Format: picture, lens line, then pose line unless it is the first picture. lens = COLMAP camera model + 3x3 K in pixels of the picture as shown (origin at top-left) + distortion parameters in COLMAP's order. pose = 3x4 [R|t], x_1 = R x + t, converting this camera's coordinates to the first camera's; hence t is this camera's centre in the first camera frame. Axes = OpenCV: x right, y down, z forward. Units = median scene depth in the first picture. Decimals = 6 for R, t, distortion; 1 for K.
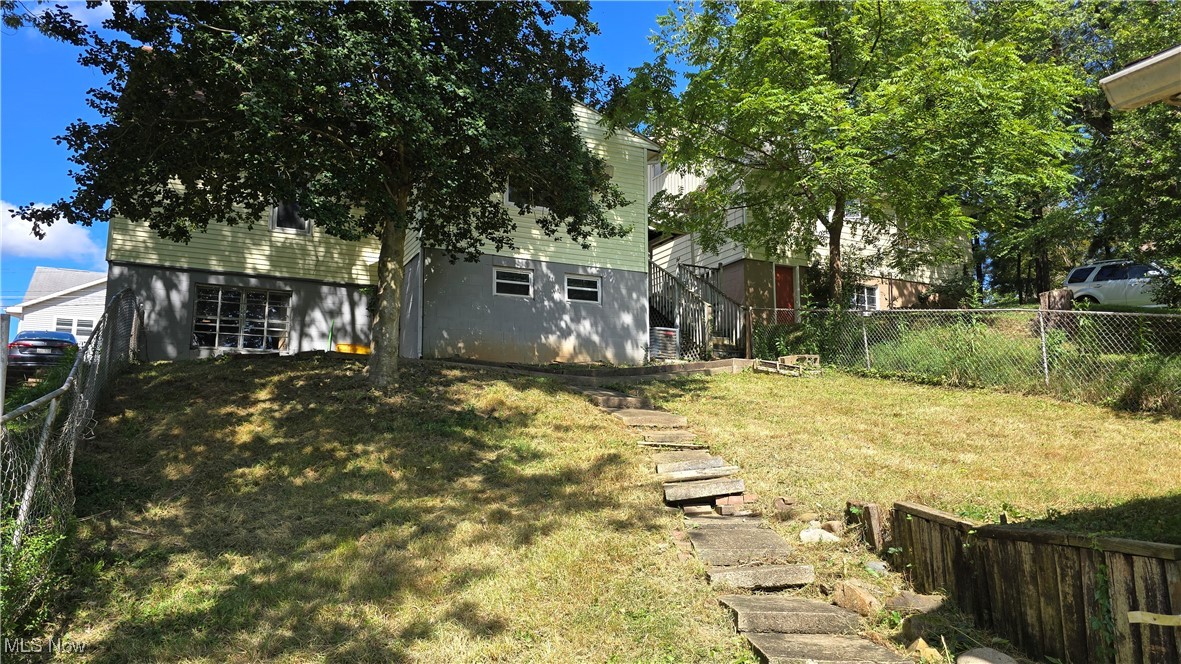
lens RADIAL K [[796.7, 0, 596.1], [0, 796.7, 328.7], [0, 0, 1]] dist [-0.001469, -0.001310]
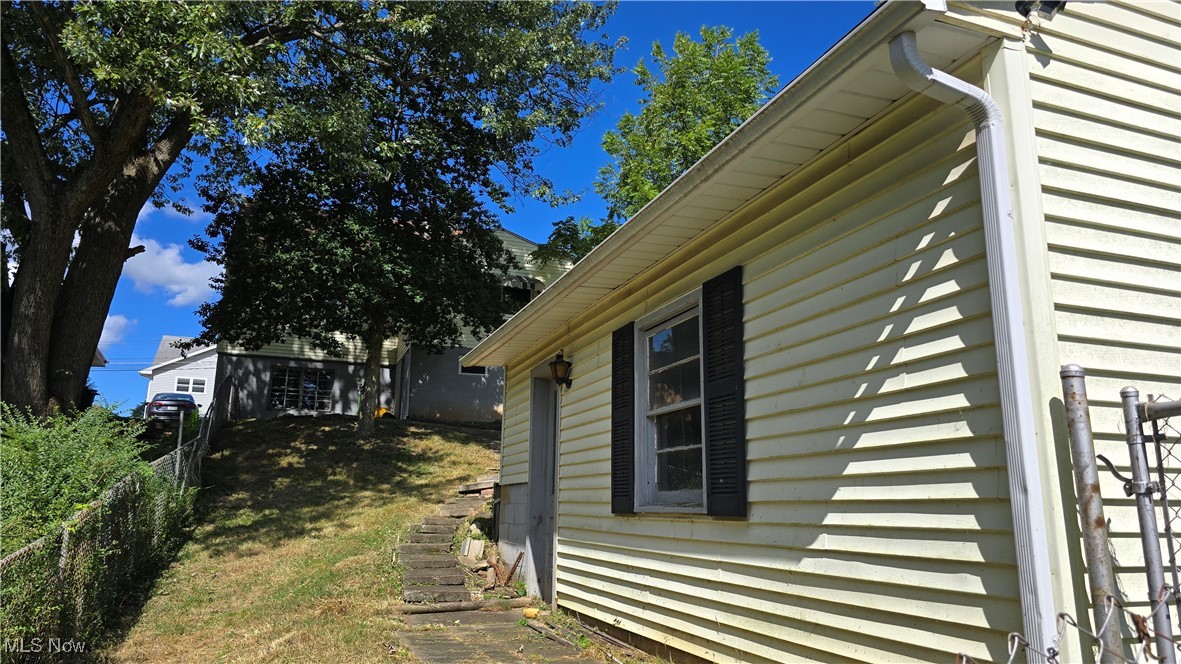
lens RADIAL K [[796.7, 0, 586.5], [0, 796.7, 331.9], [0, 0, 1]] dist [-0.001469, -0.001310]
pose [[0.993332, -0.007342, -0.115054, 0.437940], [0.000645, 0.998308, -0.058144, -0.057121], [0.115287, 0.057682, 0.991656, -0.716110]]
